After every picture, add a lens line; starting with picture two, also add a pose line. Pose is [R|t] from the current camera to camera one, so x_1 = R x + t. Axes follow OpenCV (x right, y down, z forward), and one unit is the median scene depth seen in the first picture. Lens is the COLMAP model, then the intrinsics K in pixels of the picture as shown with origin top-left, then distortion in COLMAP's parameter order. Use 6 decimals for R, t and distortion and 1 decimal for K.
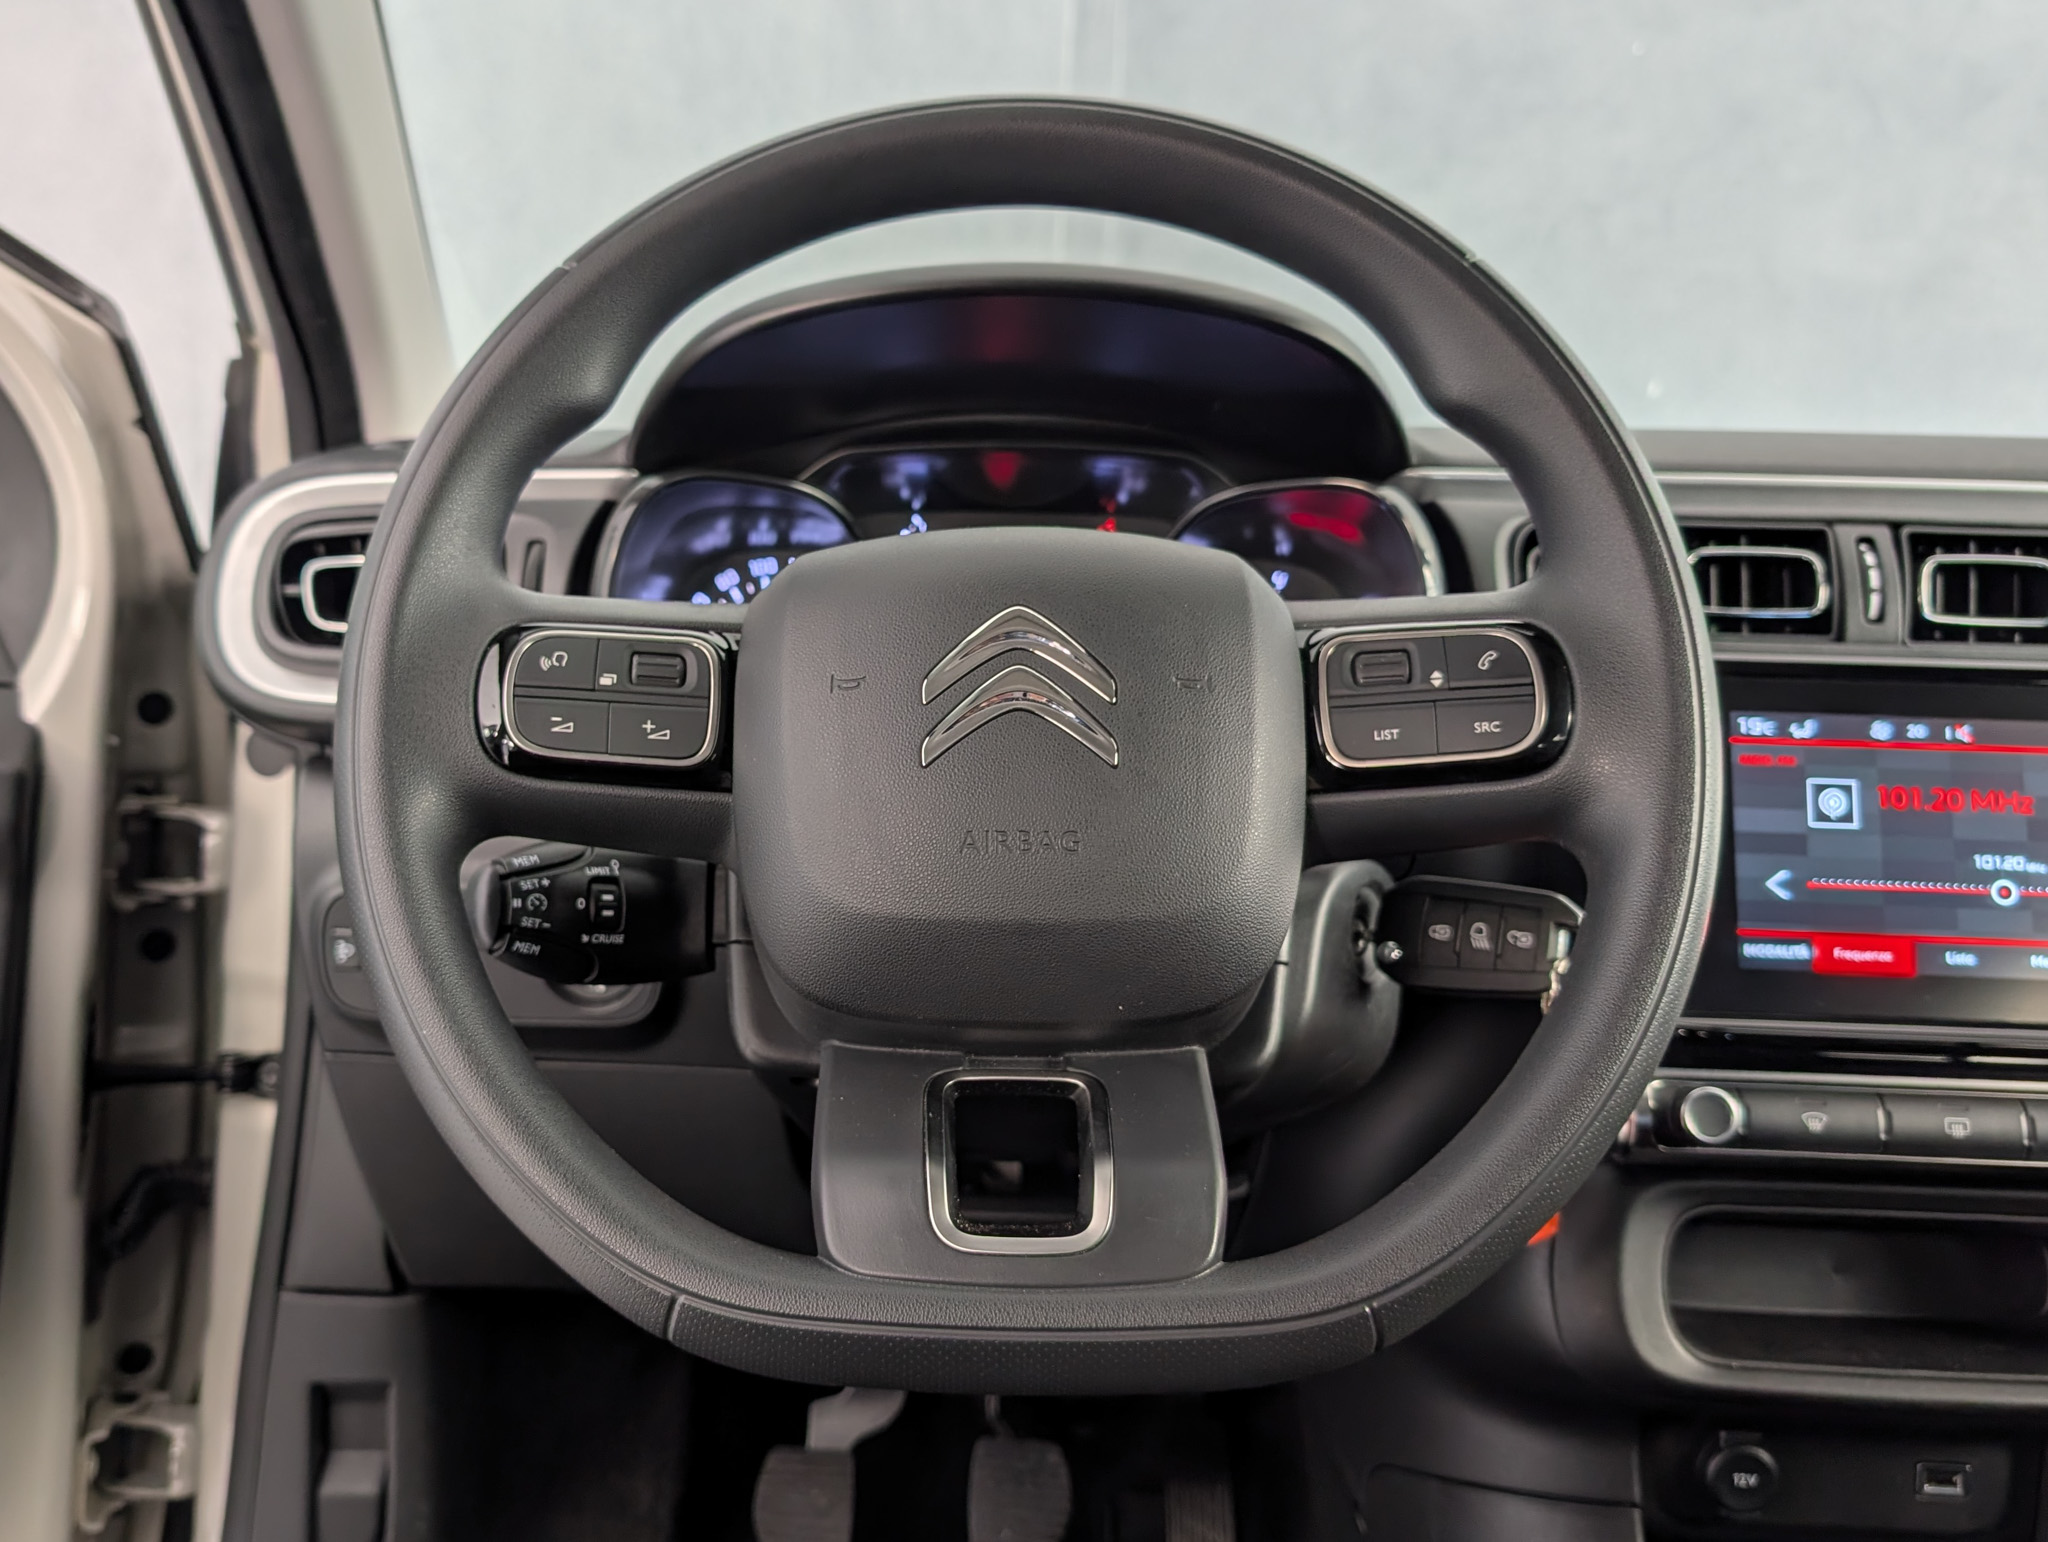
lens RADIAL K [[1813.0, 0, 1024.0], [0, 1813.0, 771.0], [0, 0, 1]] dist [0.013795, -0.006844]
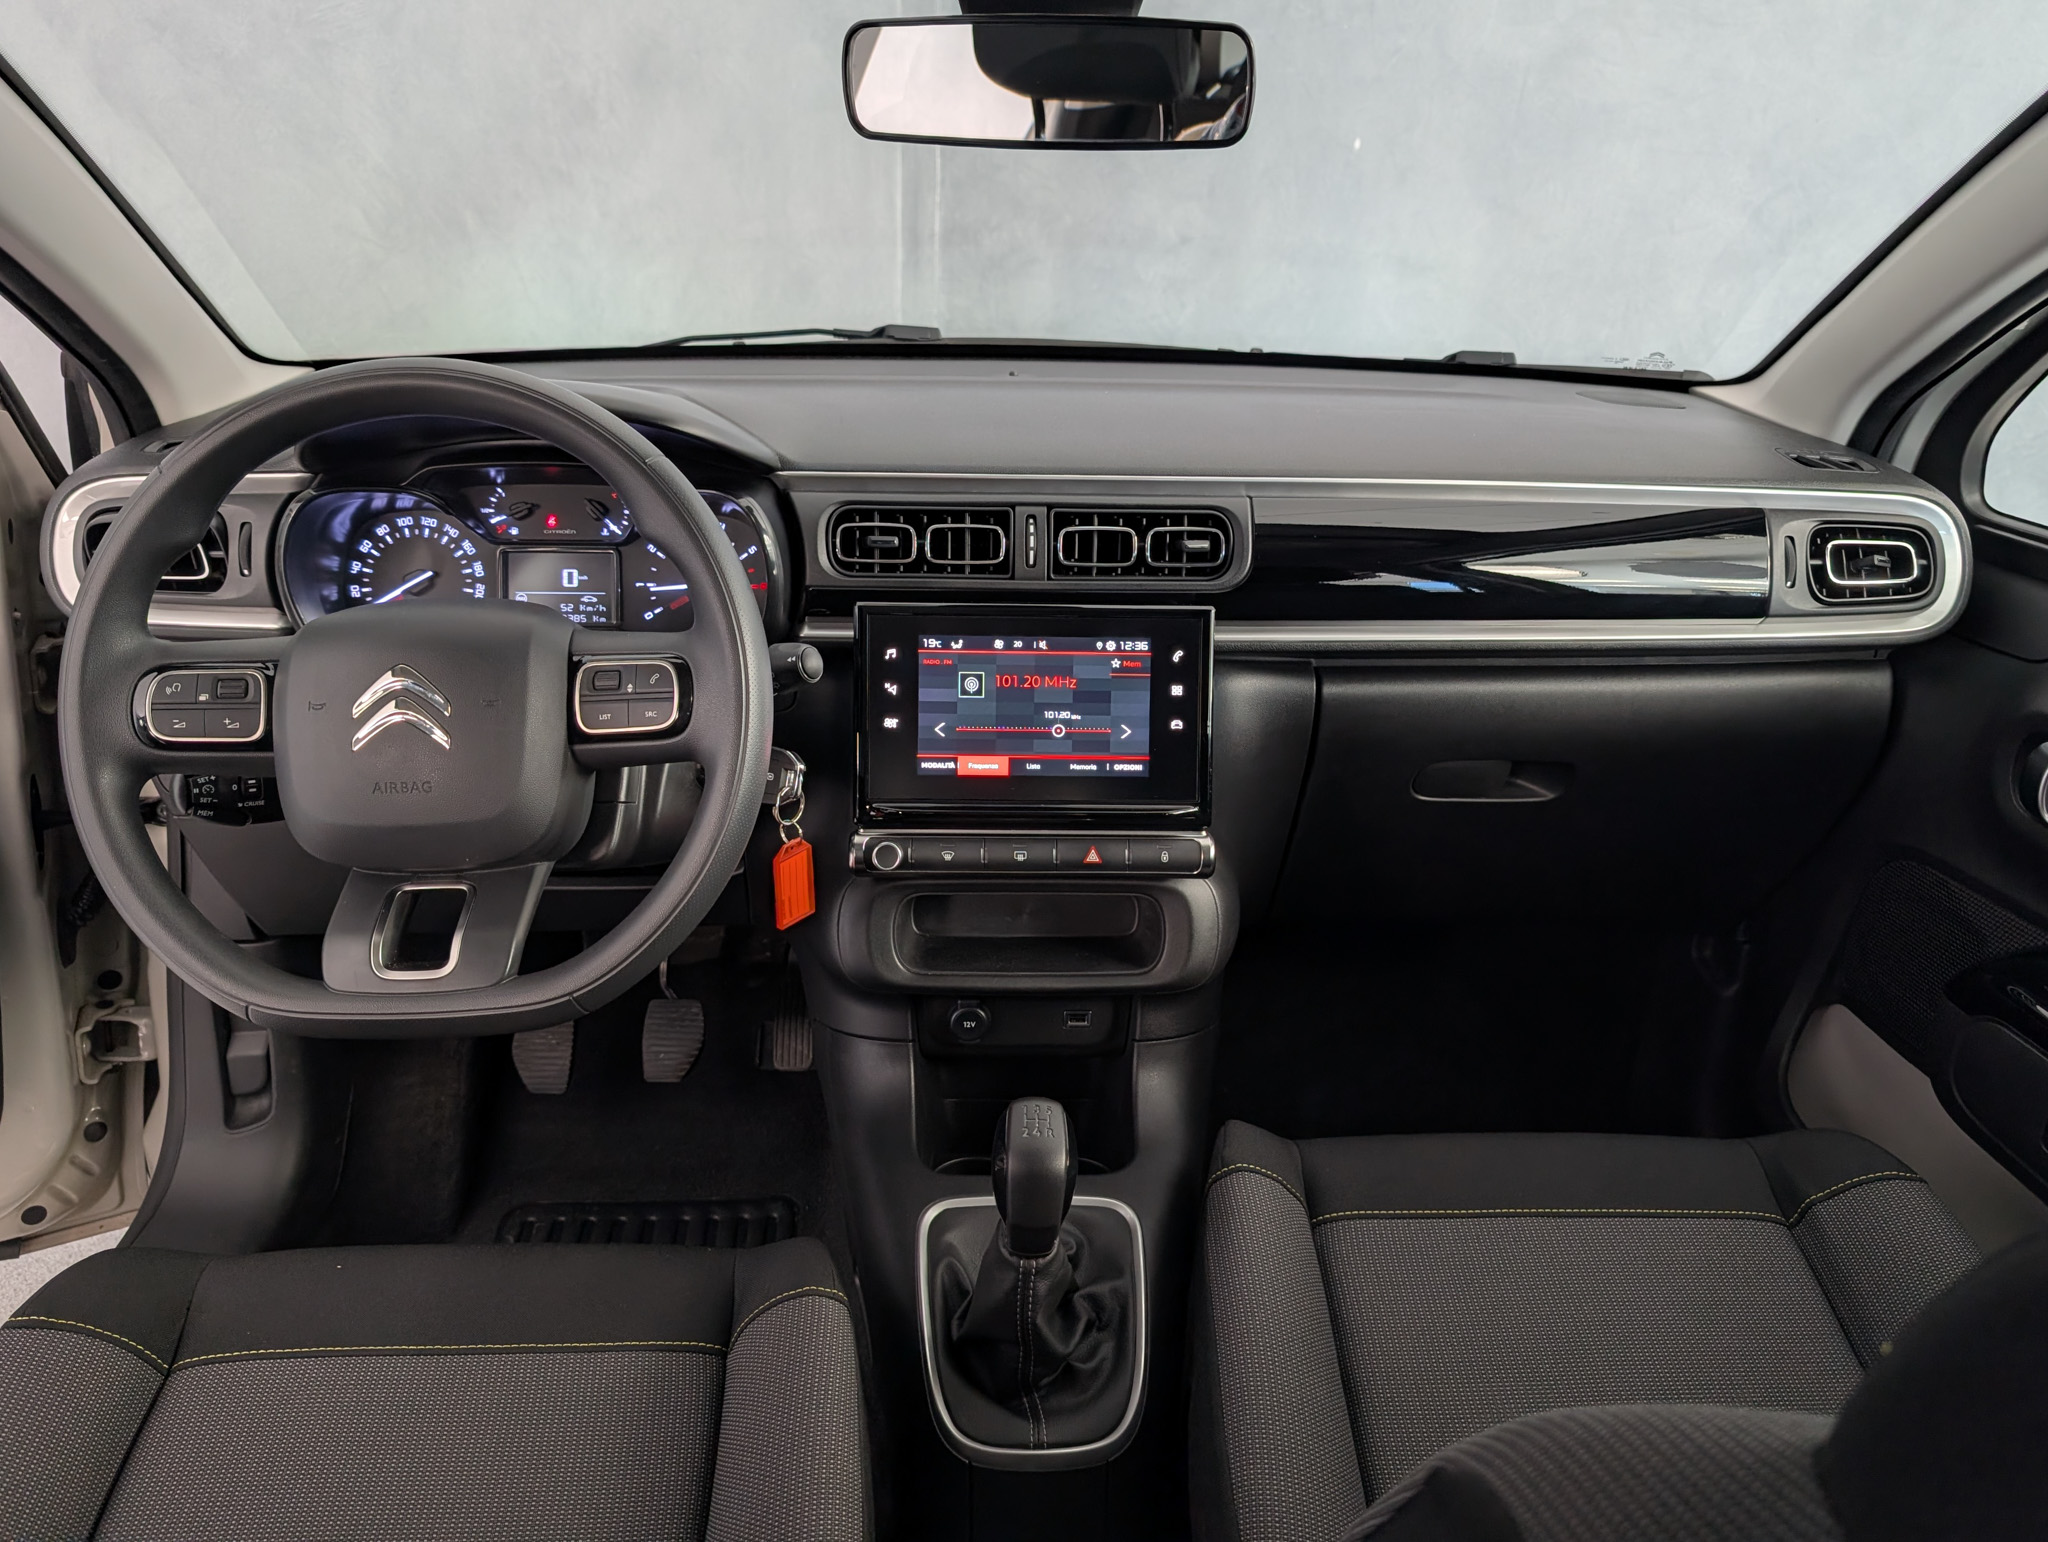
lens RADIAL K [[1420.6, 0, 1024.0], [0, 1420.6, 771.0], [0, 0, 1]] dist [0.022249, -0.002295]
pose [[0.997007, -0.033384, 0.069736, 0.394475], [0.016504, 0.973079, 0.229879, -0.227424], [-0.075533, -0.228040, 0.970717, -0.424434]]
